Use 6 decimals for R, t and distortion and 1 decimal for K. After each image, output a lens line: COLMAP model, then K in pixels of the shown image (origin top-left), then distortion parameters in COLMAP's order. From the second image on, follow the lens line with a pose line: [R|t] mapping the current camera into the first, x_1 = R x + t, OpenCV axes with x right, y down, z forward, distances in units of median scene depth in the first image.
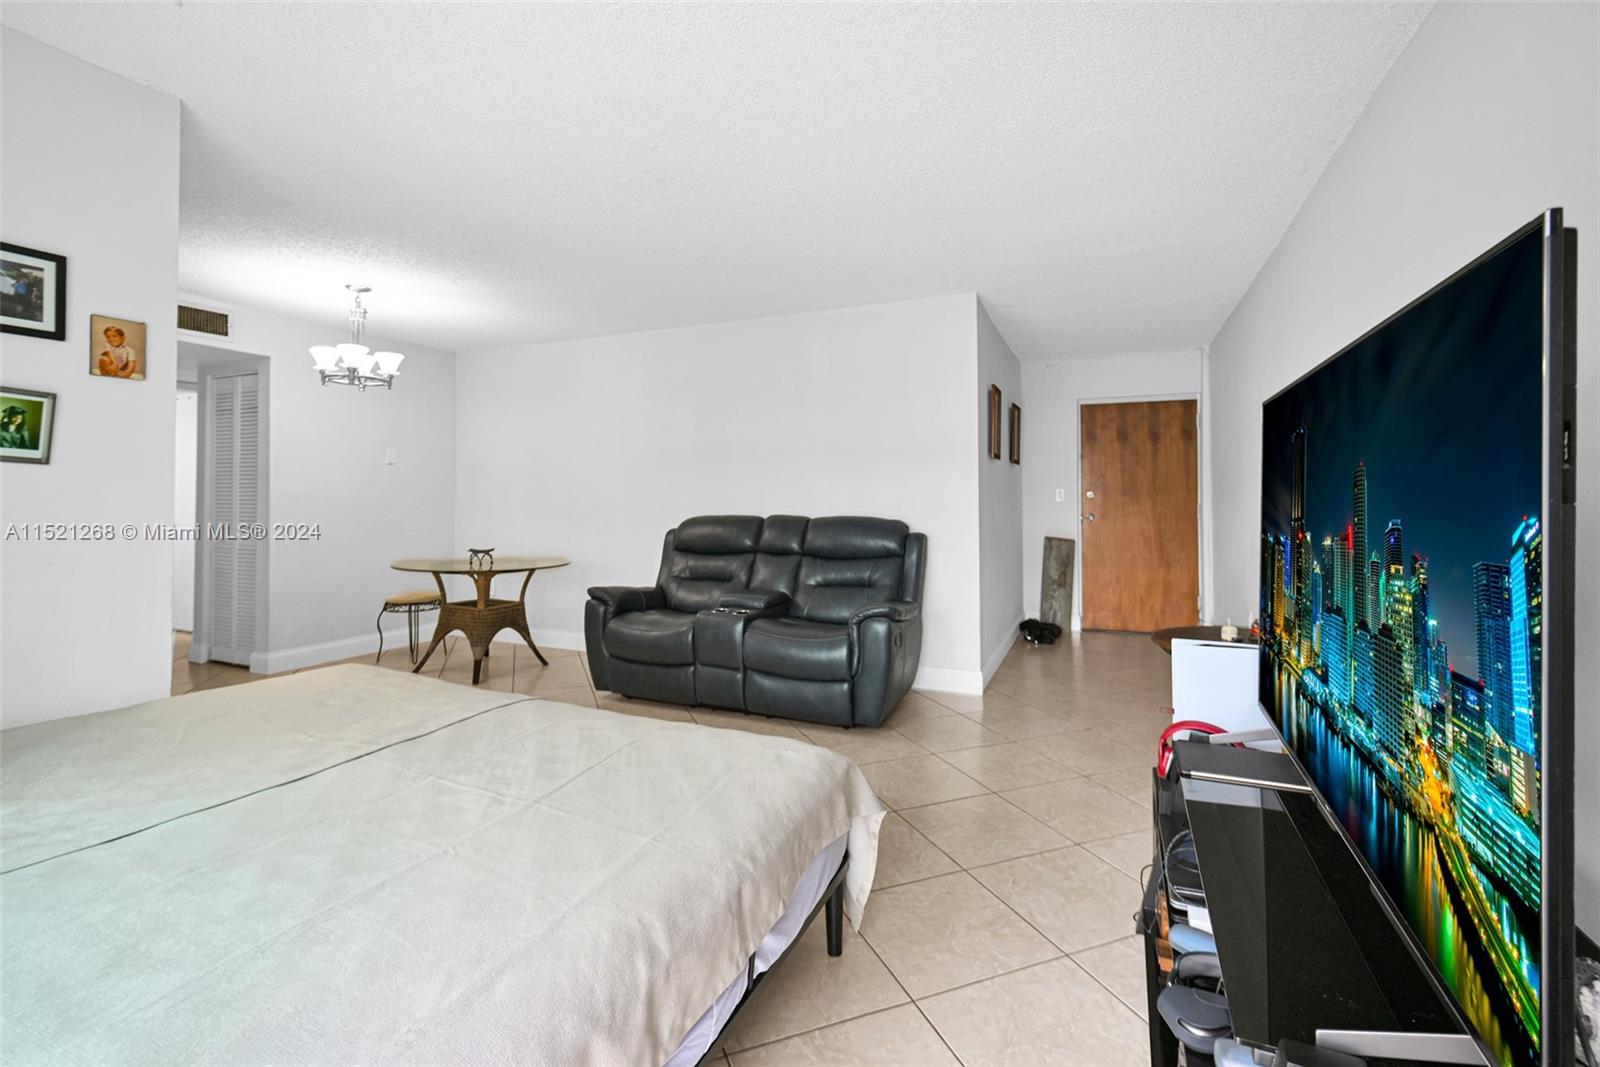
lens RADIAL K [[710.7, 0, 799.3], [0, 710.7, 482.2], [0, 0, 1]] dist [0.016306, 0.000072]
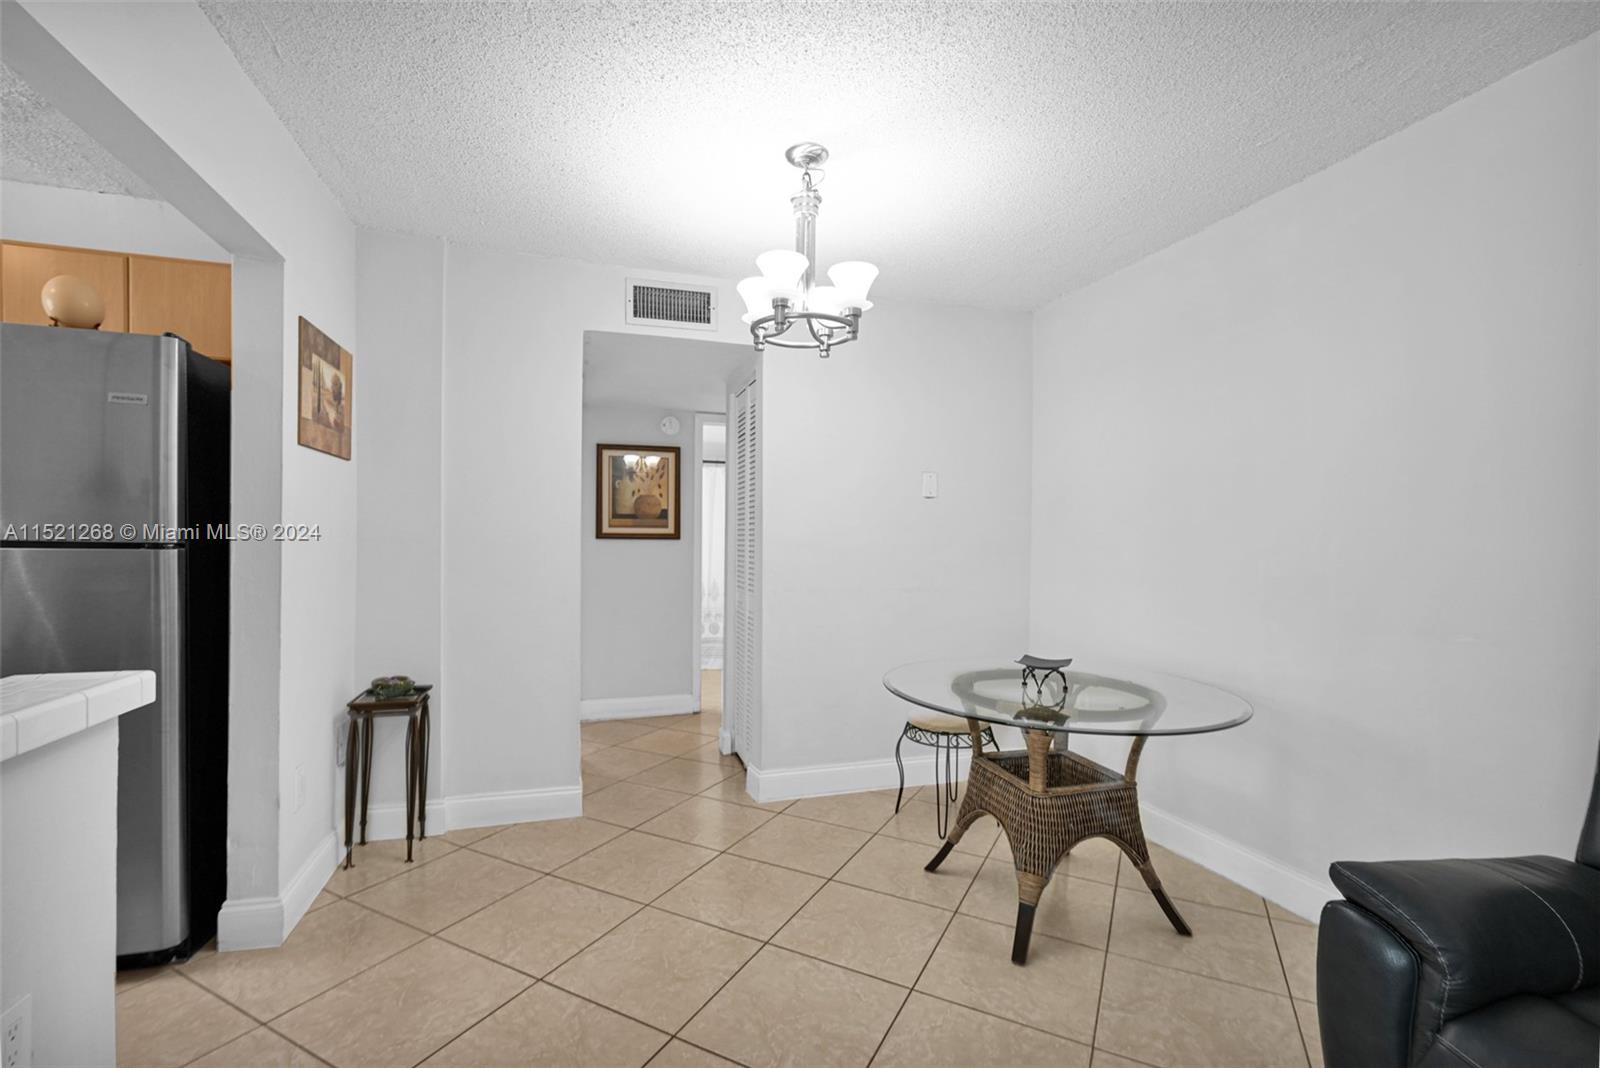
lens RADIAL K [[707.4, 0, 789.3], [0, 707.4, 552.1], [0, 0, 1]] dist [0.002937, 0.000581]
pose [[0.651474, 0.013801, -0.758546, -0.283315], [0.007861, 0.999658, 0.024939, 0.009775], [0.758631, -0.022210, 0.651142, 0.813728]]
